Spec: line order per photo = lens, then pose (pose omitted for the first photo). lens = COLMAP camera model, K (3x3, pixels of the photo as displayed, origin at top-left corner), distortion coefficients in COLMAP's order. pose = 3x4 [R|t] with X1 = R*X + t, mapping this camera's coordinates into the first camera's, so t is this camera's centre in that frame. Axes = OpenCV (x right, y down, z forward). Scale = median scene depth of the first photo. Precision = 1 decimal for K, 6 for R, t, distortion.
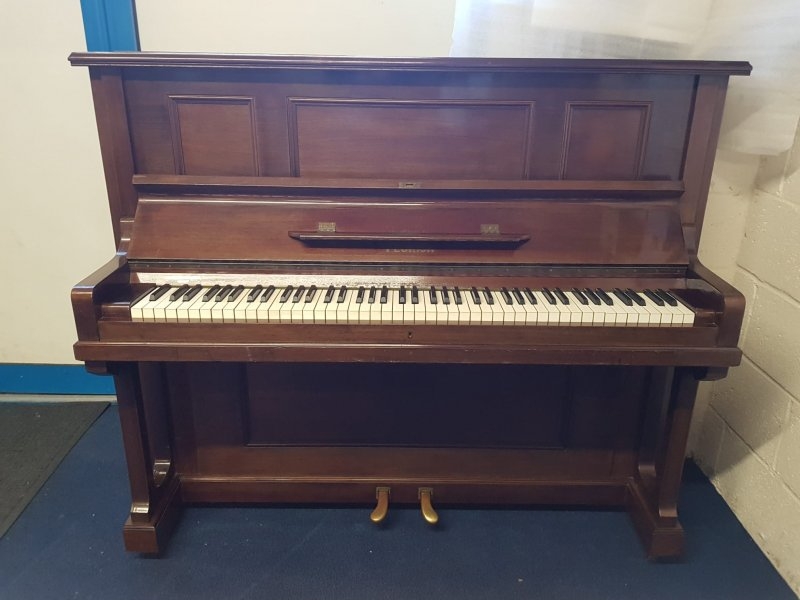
lens RADIAL K [[620.2, 0, 411.4], [0, 620.2, 295.8], [0, 0, 1]] dist [0.042639, -0.053408]
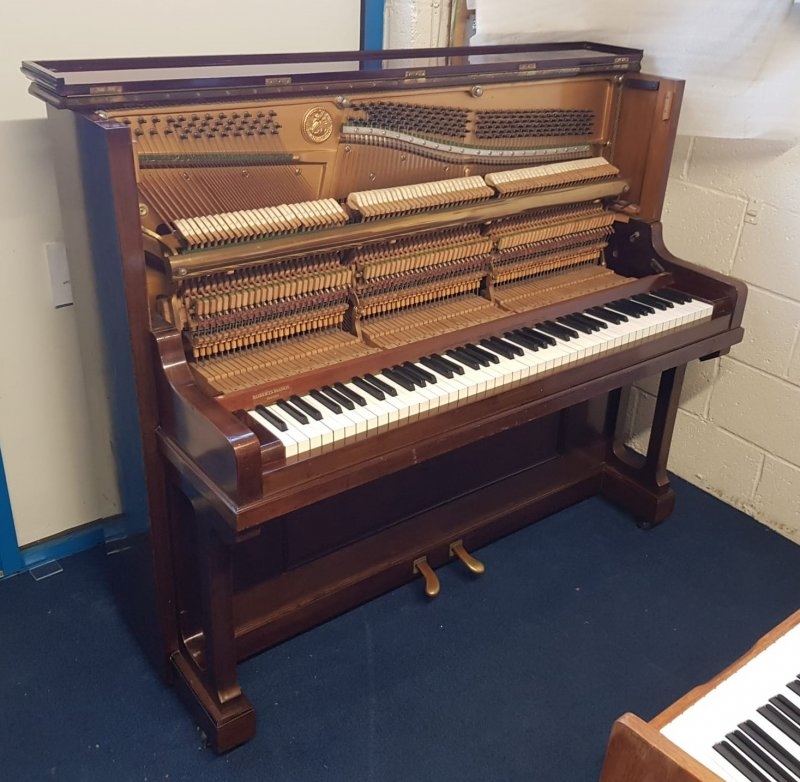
lens RADIAL K [[843.2, 0, 404.8], [0, 843.2, 360.1], [0, 0, 1]] dist [0.040280, 0.000000]
pose [[0.810692, -0.240812, 0.533655, -0.782868], [0.176325, 0.969599, 0.169670, -0.218417], [-0.558290, -0.043453, 0.828507, 0.020223]]
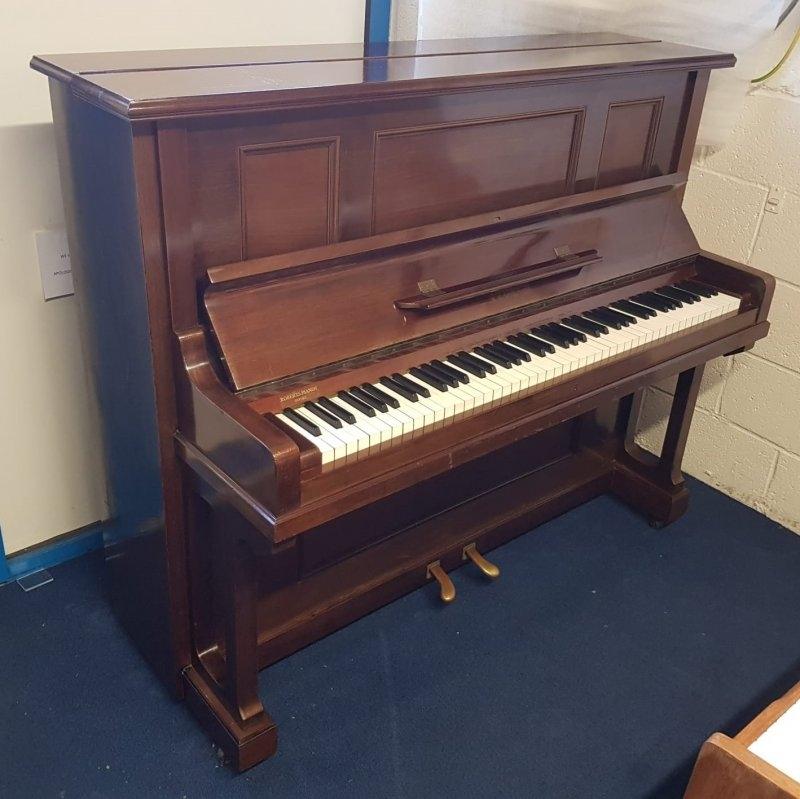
lens RADIAL K [[876.9, 0, 403.5], [0, 876.9, 376.6], [0, 0, 1]] dist [0.046681, 0.000000]
pose [[0.783471, -0.260932, 0.563993, -0.845501], [0.169043, 0.962839, 0.210632, -0.246245], [-0.597995, -0.069685, 0.798465, 0.090143]]
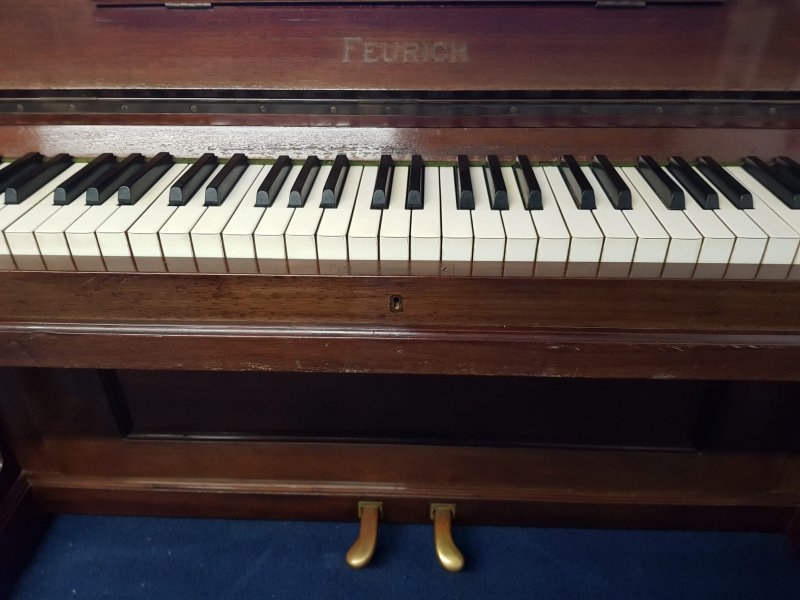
lens RADIAL K [[620.2, 0, 398.9], [0, 620.2, 301.9], [0, 0, 1]] dist [0.042639, -0.053408]
pose [[0.998091, 0.009821, -0.060969, 0.018898], [0.005925, 0.967492, 0.252833, -0.024859], [0.061470, -0.252712, 0.965587, 0.589521]]
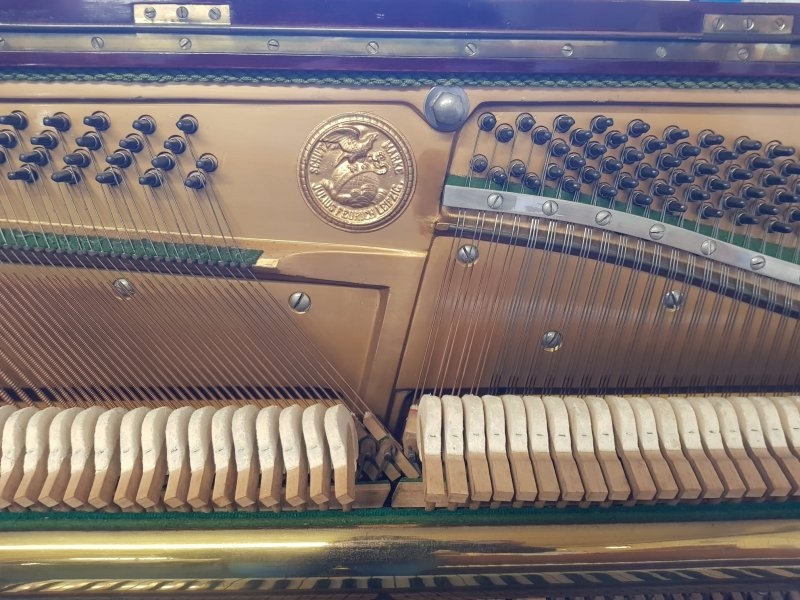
lens RADIAL K [[620.2, 0, 409.1], [0, 620.2, 286.3], [0, 0, 1]] dist [0.042639, -0.053408]
pose [[0.999689, -0.013189, 0.021156, -0.145680], [0.013671, 0.999646, -0.022842, -0.301797], [-0.020847, 0.023124, 0.999515, 0.814831]]
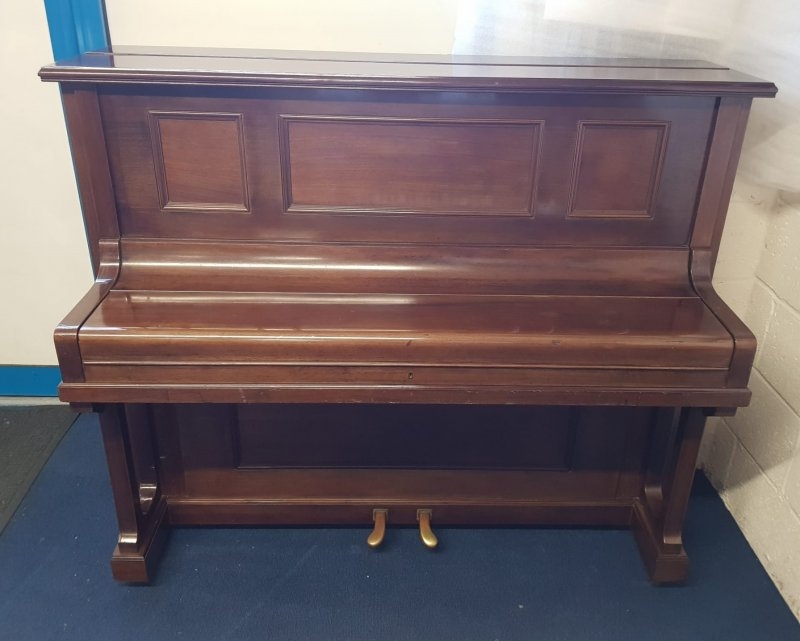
lens RADIAL K [[698.6, 0, 420.0], [0, 698.6, 295.0], [0, 0, 1]] dist [0.050318, -0.060814]
pose [[0.999761, 0.003703, 0.021538, -0.010201], [-0.005536, 0.996304, 0.085723, -0.138770], [-0.021141, -0.085821, 0.996086, -0.062525]]
